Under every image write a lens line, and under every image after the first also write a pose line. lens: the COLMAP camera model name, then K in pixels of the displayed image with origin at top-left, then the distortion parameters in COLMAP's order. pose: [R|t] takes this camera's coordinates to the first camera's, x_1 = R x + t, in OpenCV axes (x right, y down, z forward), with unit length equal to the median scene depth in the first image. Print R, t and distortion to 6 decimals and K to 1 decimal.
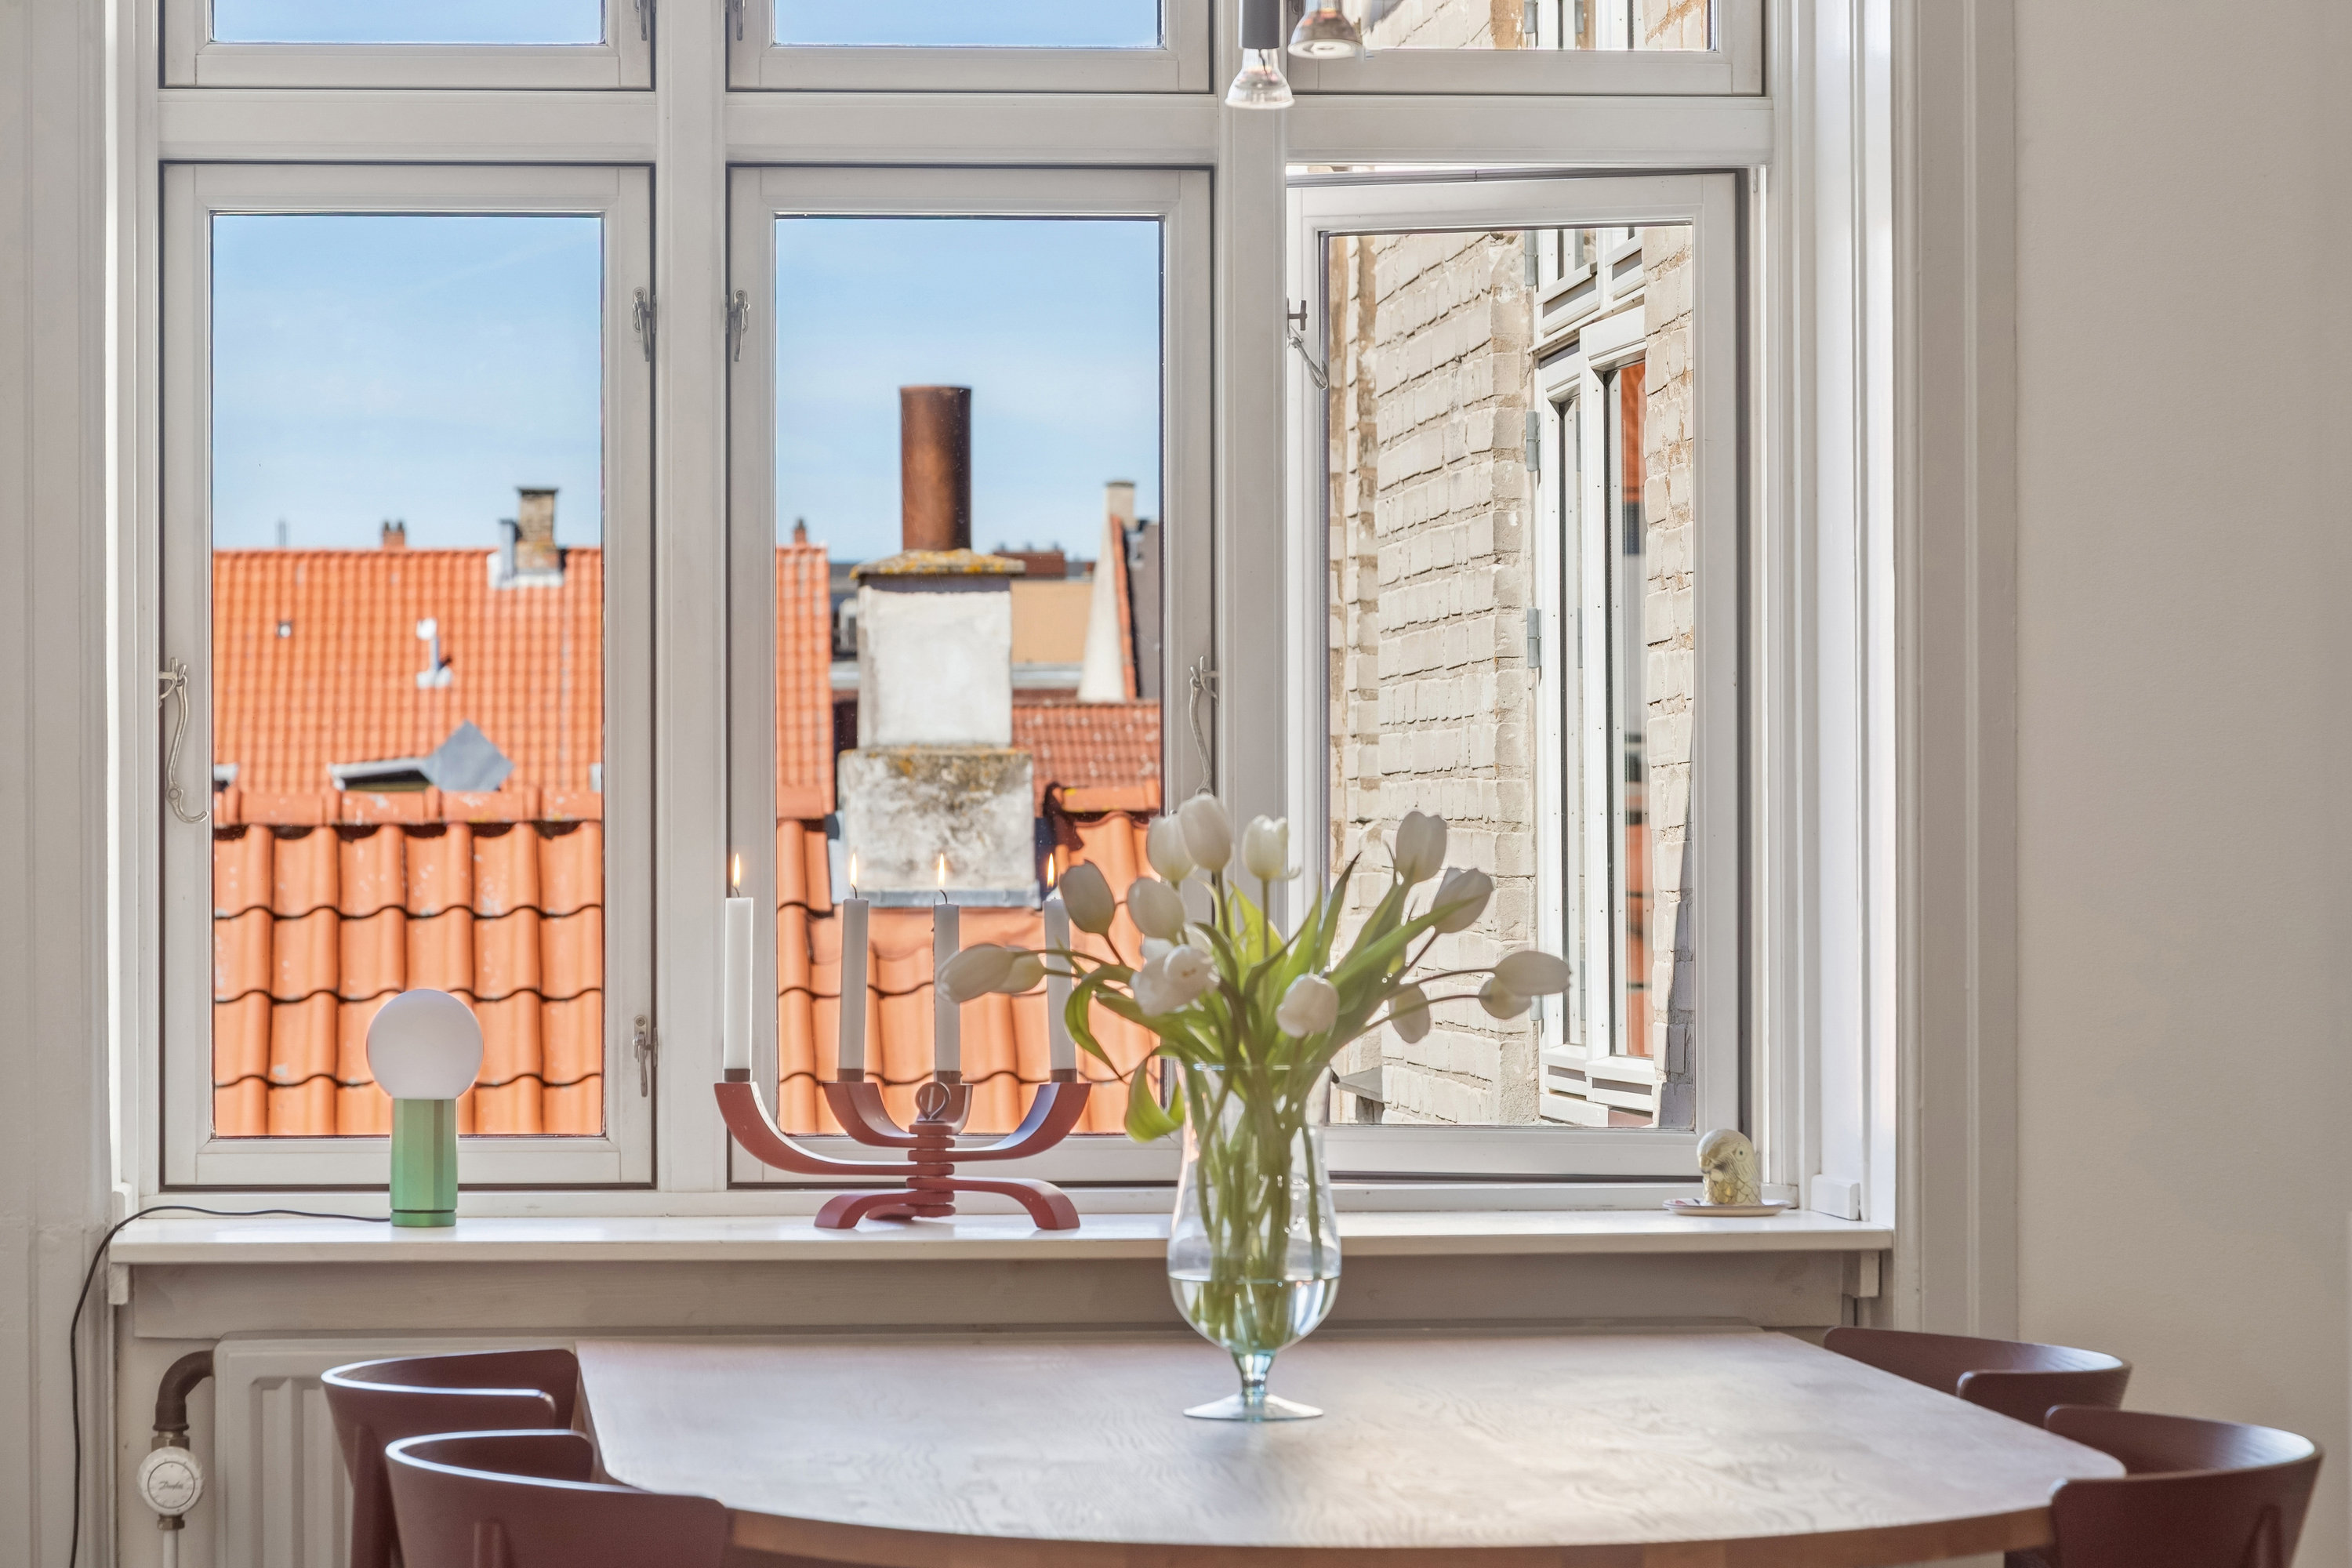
lens RADIAL K [[7143.9, 0, 1175.3], [0, 7143.9, 781.6], [0, 0, 1]] dist [-0.220016, 0.000000]
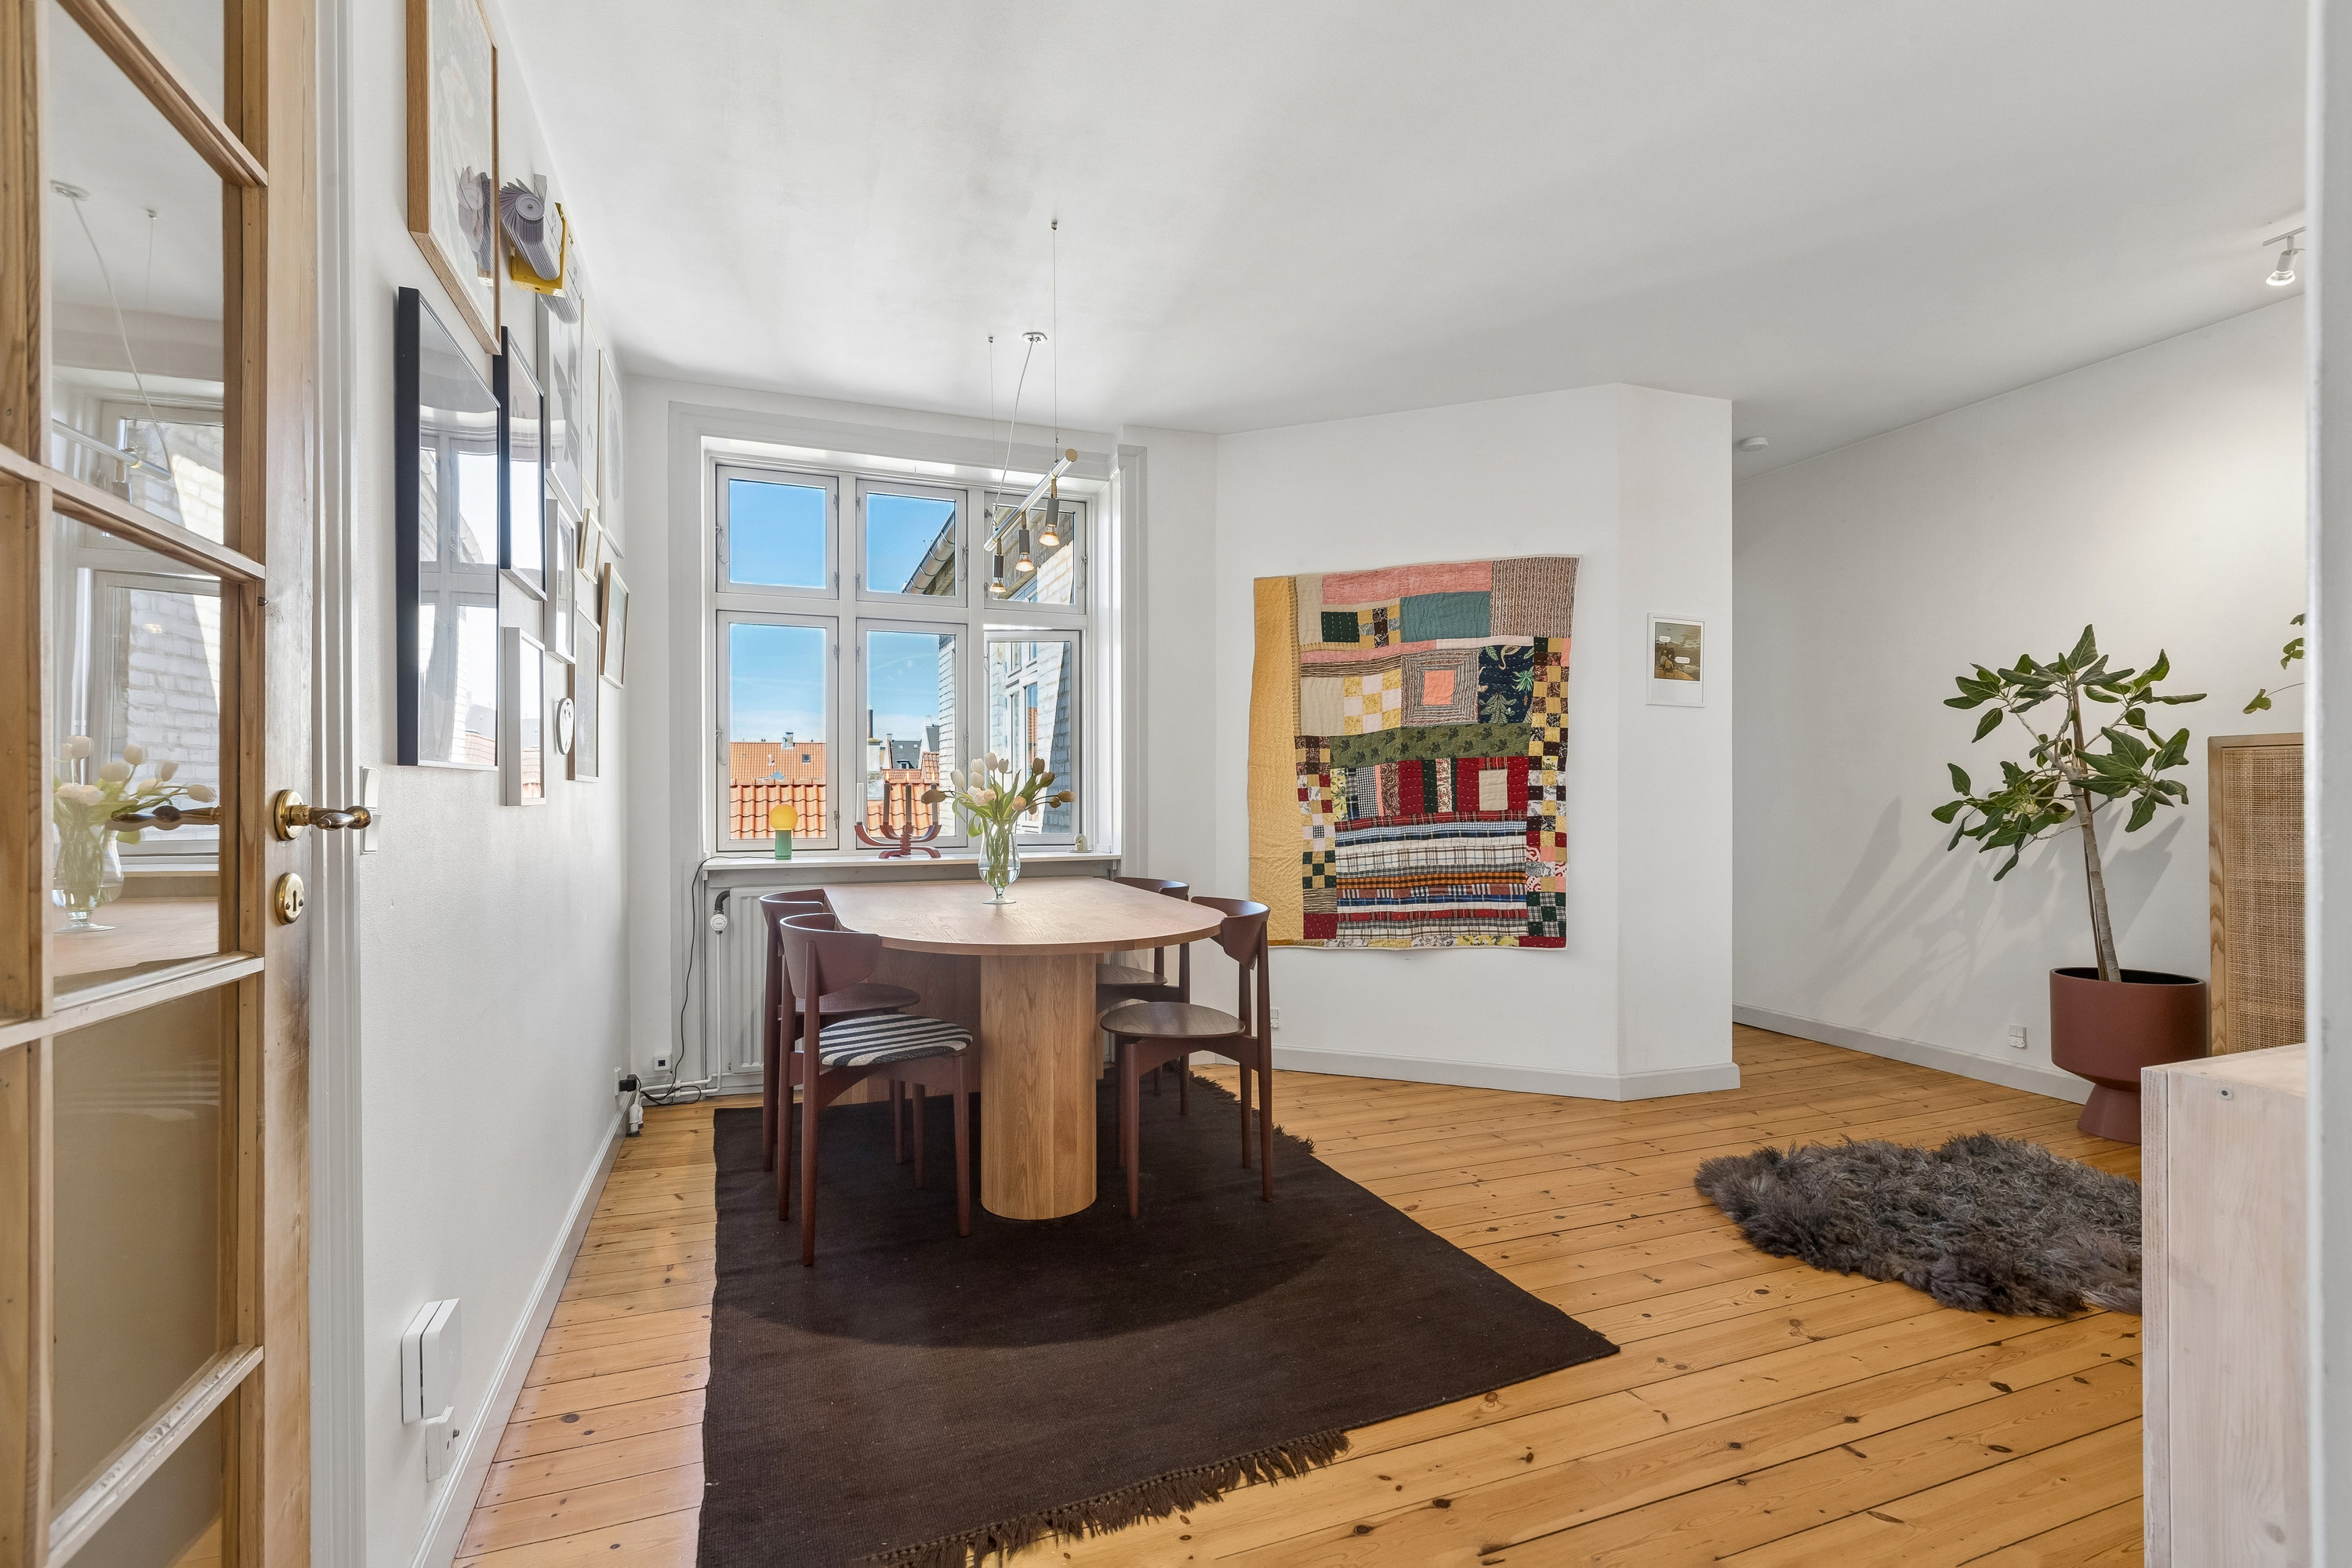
lens RADIAL K [[1071.7, 0, 1184.2], [0, 1071.7, 793.1], [0, 0, 1]] dist [0.001148, -0.000063]
pose [[0.964853, 0.000663, 0.262789, -0.042704], [-0.002473, 0.999975, 0.006556, 0.017790], [-0.262778, -0.006976, 0.964831, 0.317898]]
